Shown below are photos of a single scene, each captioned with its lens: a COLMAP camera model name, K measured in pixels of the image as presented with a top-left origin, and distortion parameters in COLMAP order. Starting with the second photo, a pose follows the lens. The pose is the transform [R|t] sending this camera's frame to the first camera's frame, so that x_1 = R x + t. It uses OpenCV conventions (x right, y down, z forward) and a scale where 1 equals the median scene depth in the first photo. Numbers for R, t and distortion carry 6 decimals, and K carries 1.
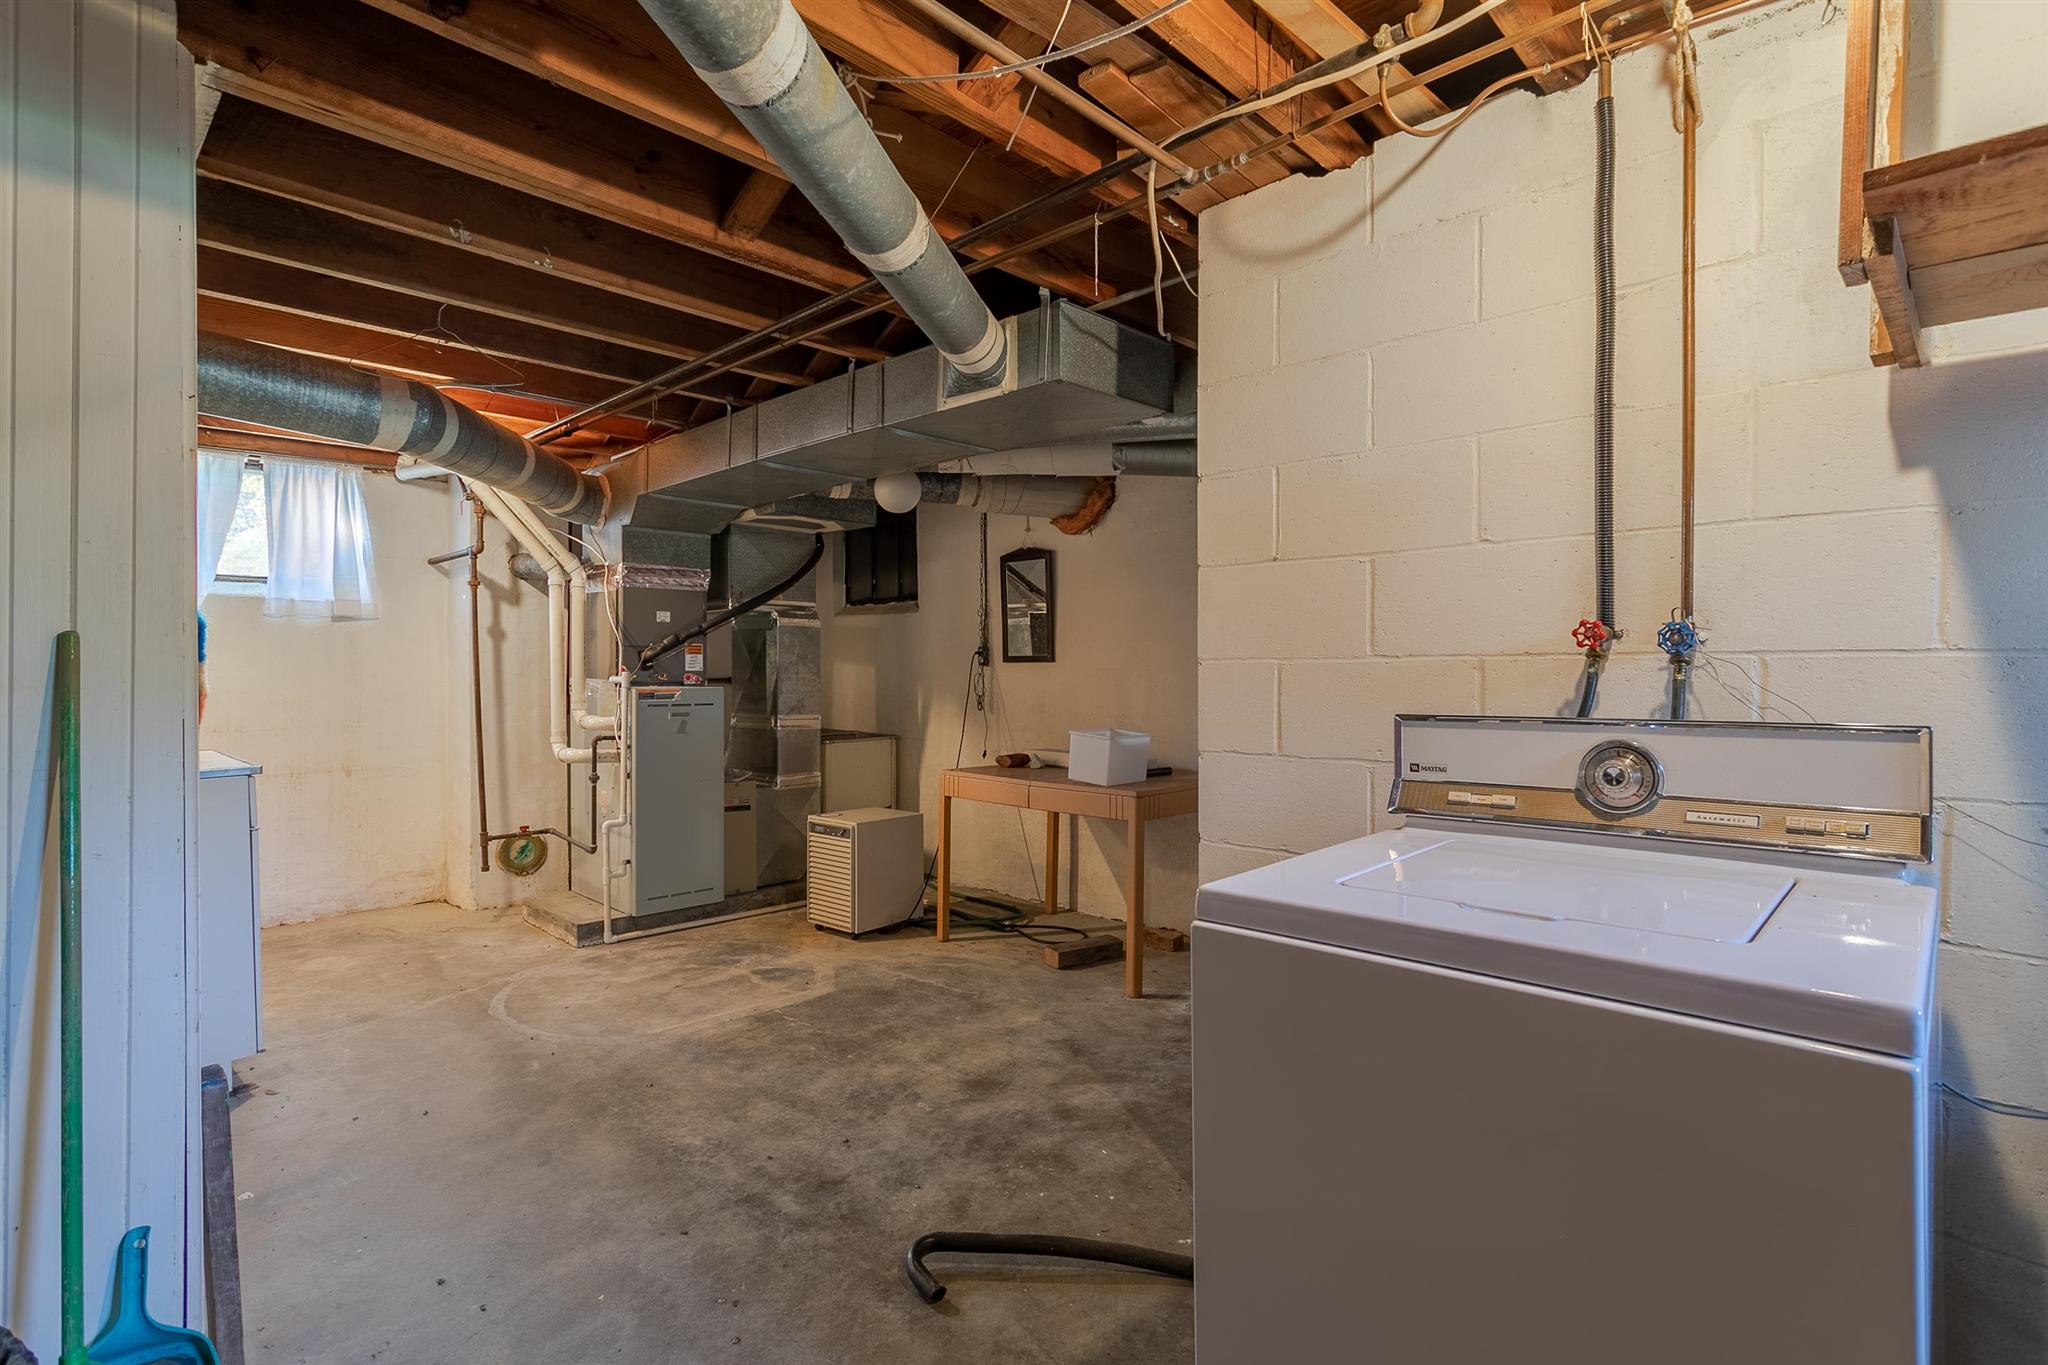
lens RADIAL K [[979.0, 0, 1025.0], [0, 979.0, 667.5], [0, 0, 1]] dist [0.000530, 0.000054]
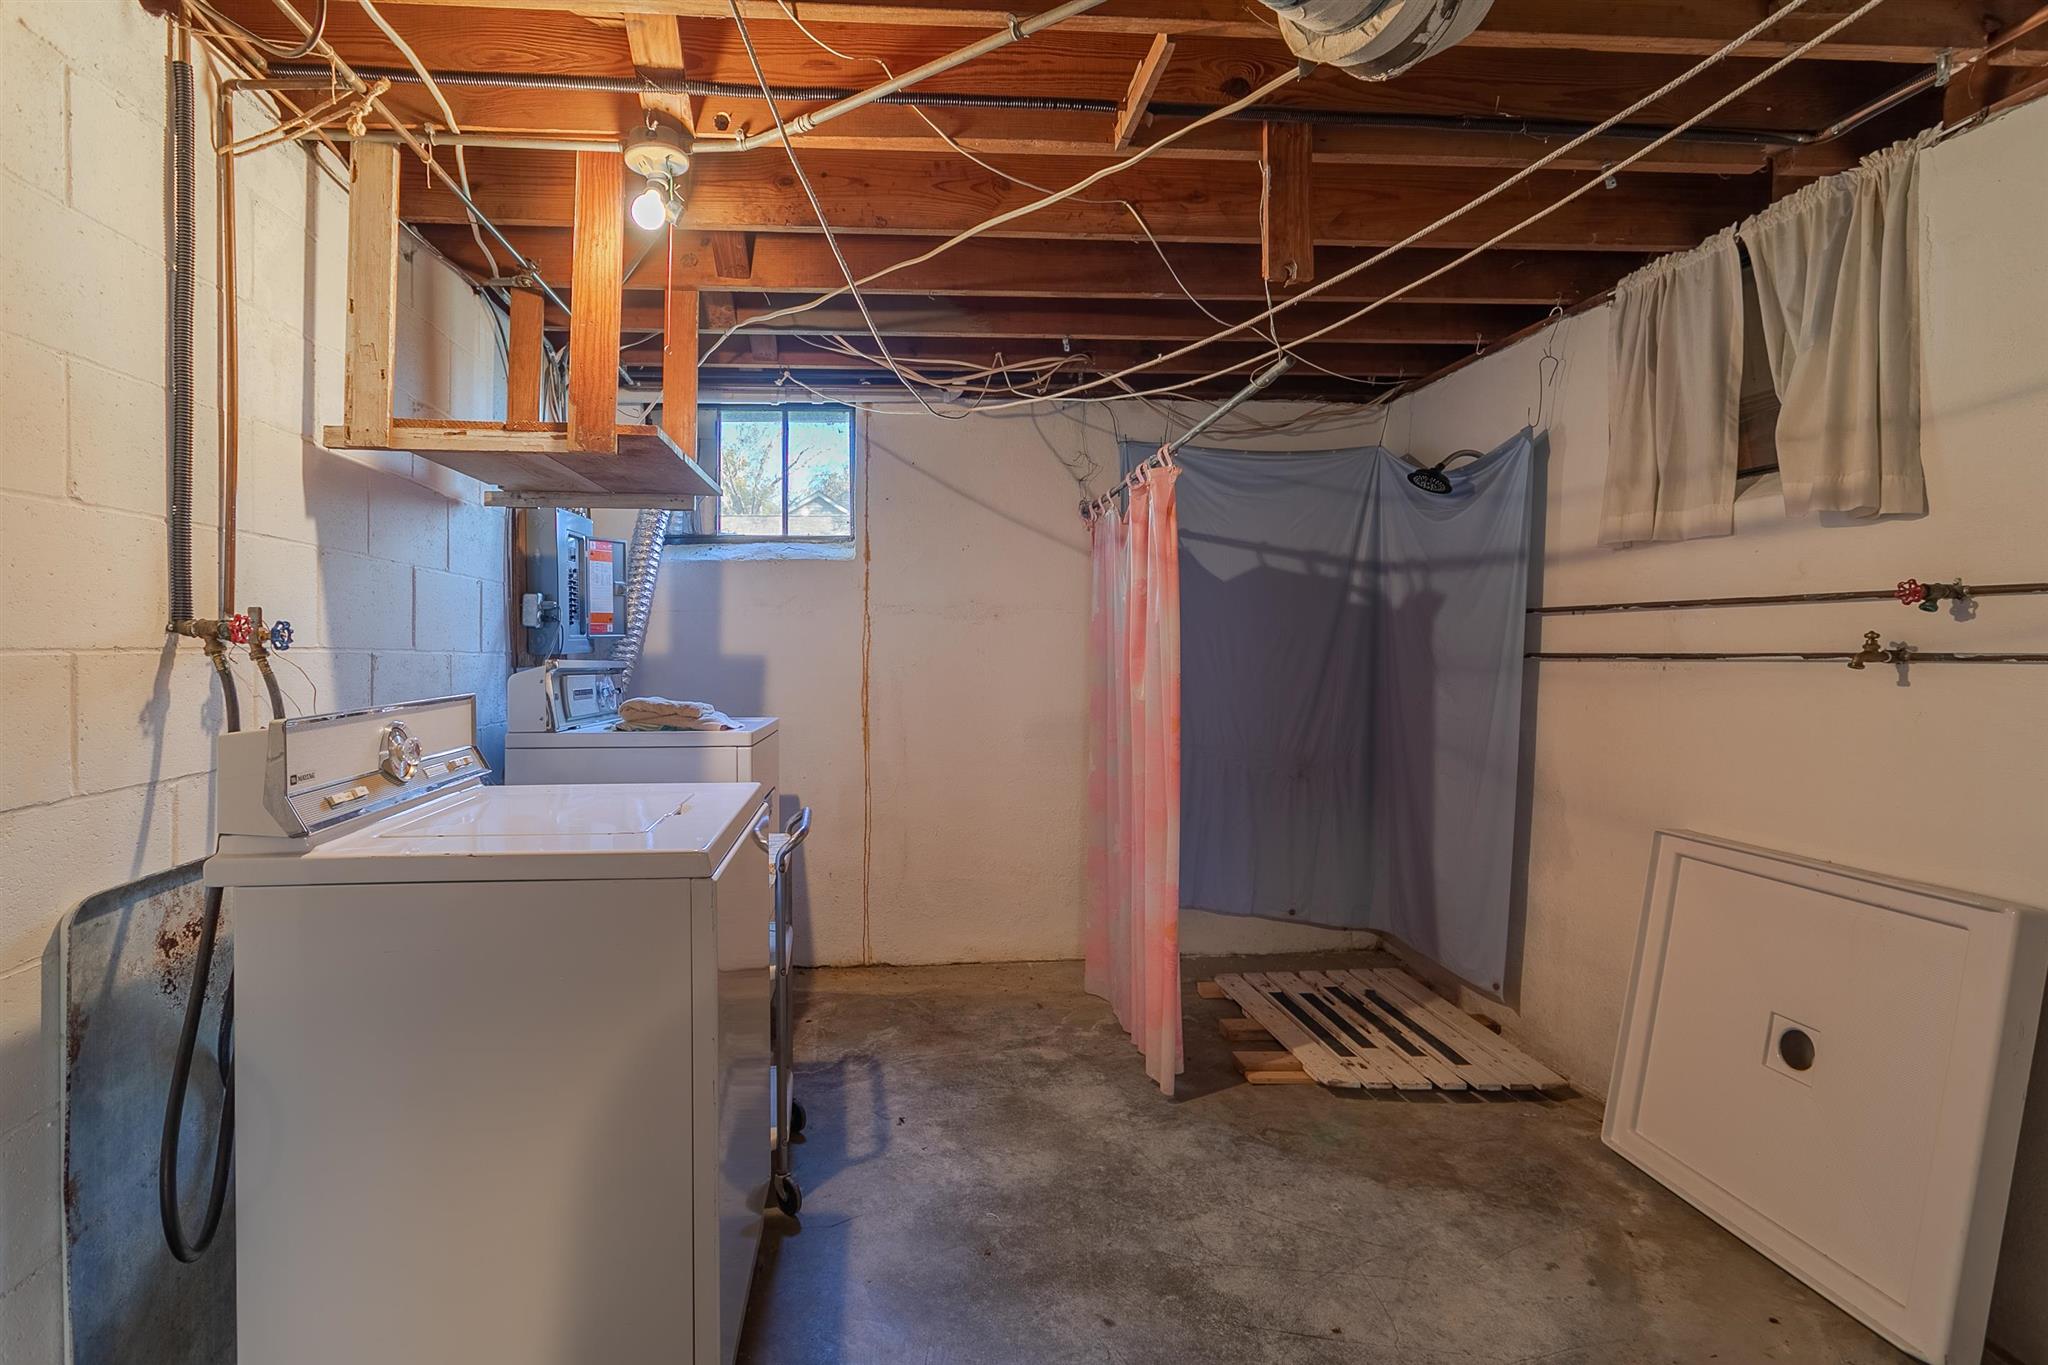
lens RADIAL K [[979.0, 0, 1025.0], [0, 979.0, 667.5], [0, 0, 1]] dist [0.000530, 0.000054]
pose [[-0.789701, -0.010839, 0.613396, -0.745366], [0.002207, 0.999787, 0.020508, -0.016145], [-0.613488, 0.017549, -0.789509, 1.480866]]
